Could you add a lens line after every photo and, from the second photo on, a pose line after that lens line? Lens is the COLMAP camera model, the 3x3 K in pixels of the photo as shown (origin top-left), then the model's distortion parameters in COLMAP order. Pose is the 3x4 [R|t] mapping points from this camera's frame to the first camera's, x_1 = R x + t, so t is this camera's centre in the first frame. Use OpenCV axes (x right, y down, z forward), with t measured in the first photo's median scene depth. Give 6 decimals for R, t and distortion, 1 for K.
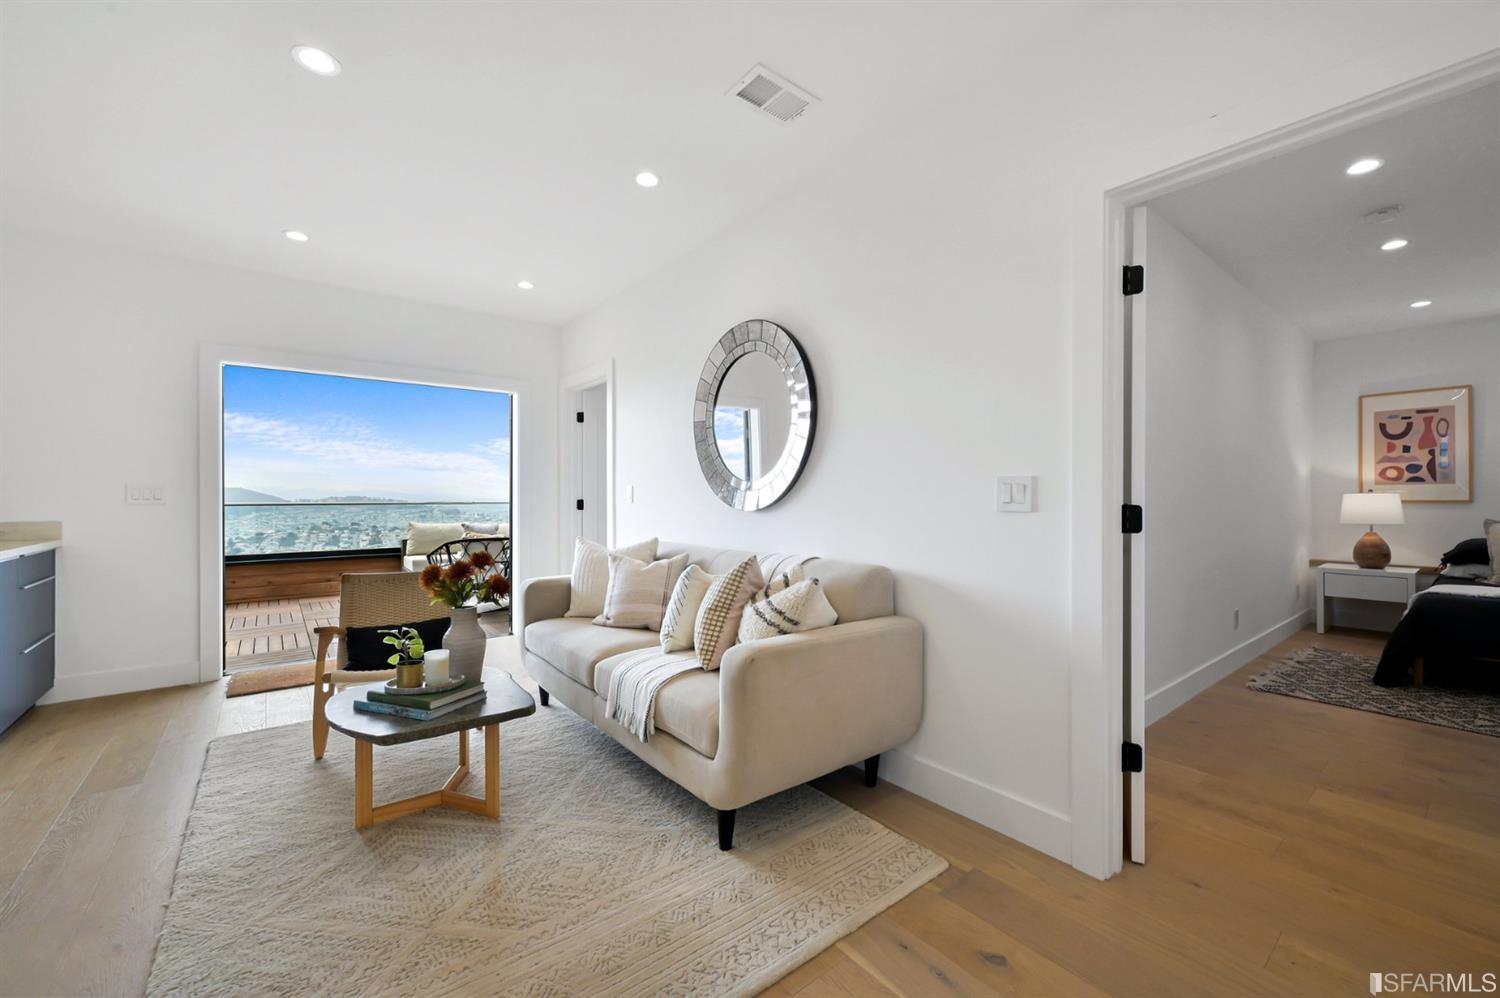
lens RADIAL K [[606.2, 0, 745.7], [0, 606.2, 500.8], [0, 0, 1]] dist [0.009688, -0.000444]
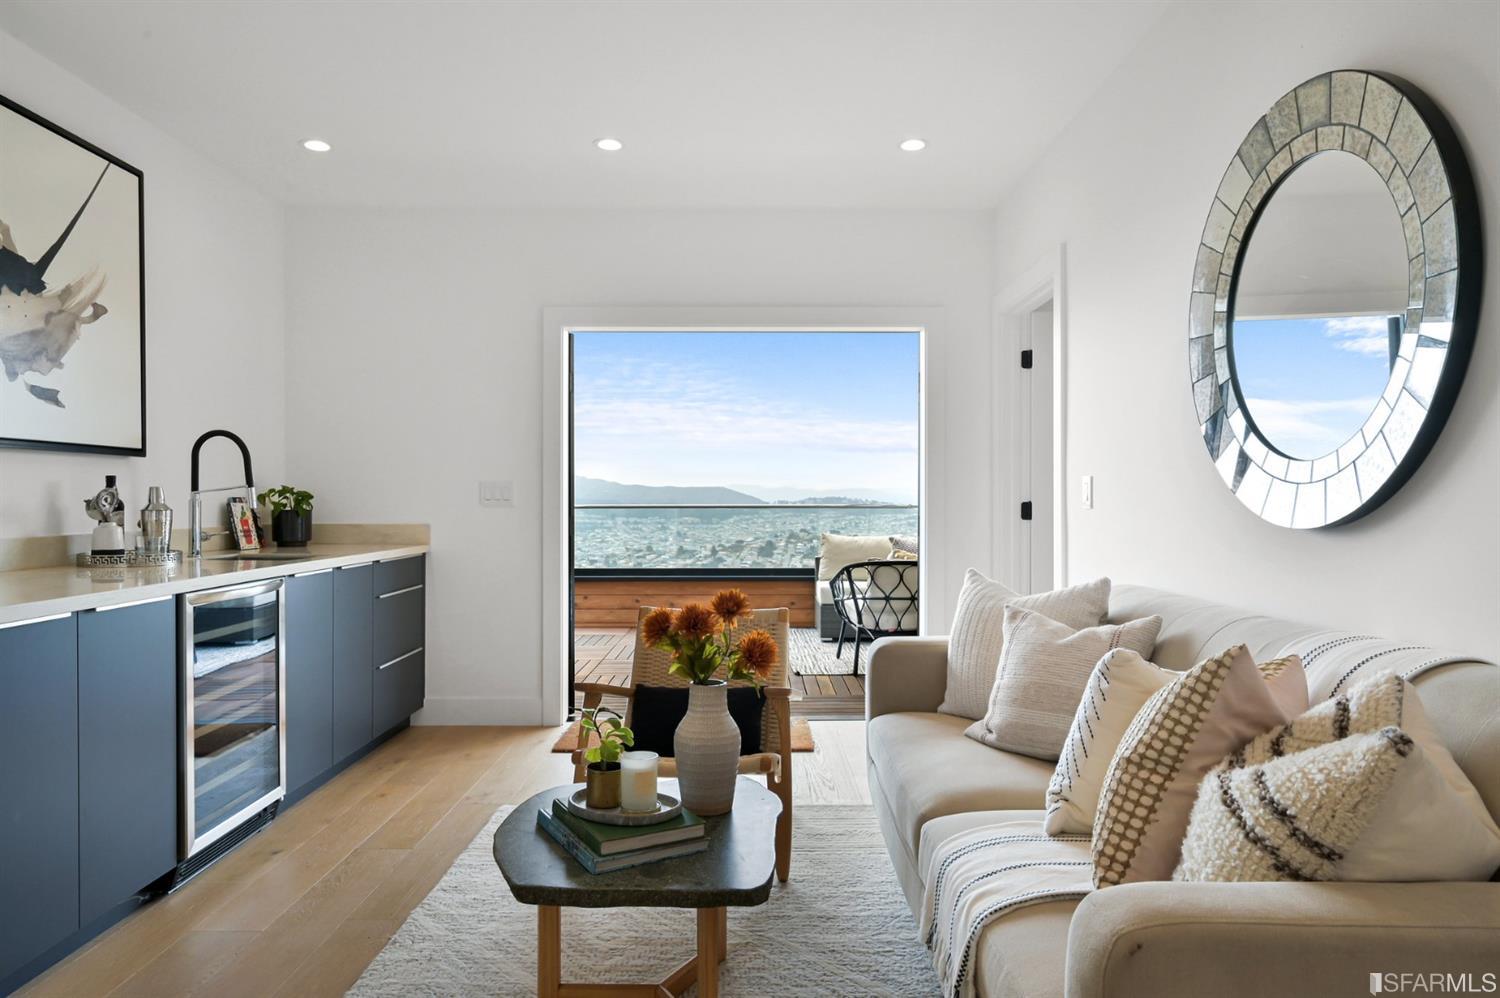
lens RADIAL K [[920.4, 0, 757.8], [0, 920.4, 498.4], [0, 0, 1]] dist [-0.002294, 0.001353]
pose [[0.793303, 0.001261, -0.608826, 0.095966], [-0.004924, 0.999978, -0.004346, -0.000503], [0.608807, 0.006446, 0.793292, 0.249629]]
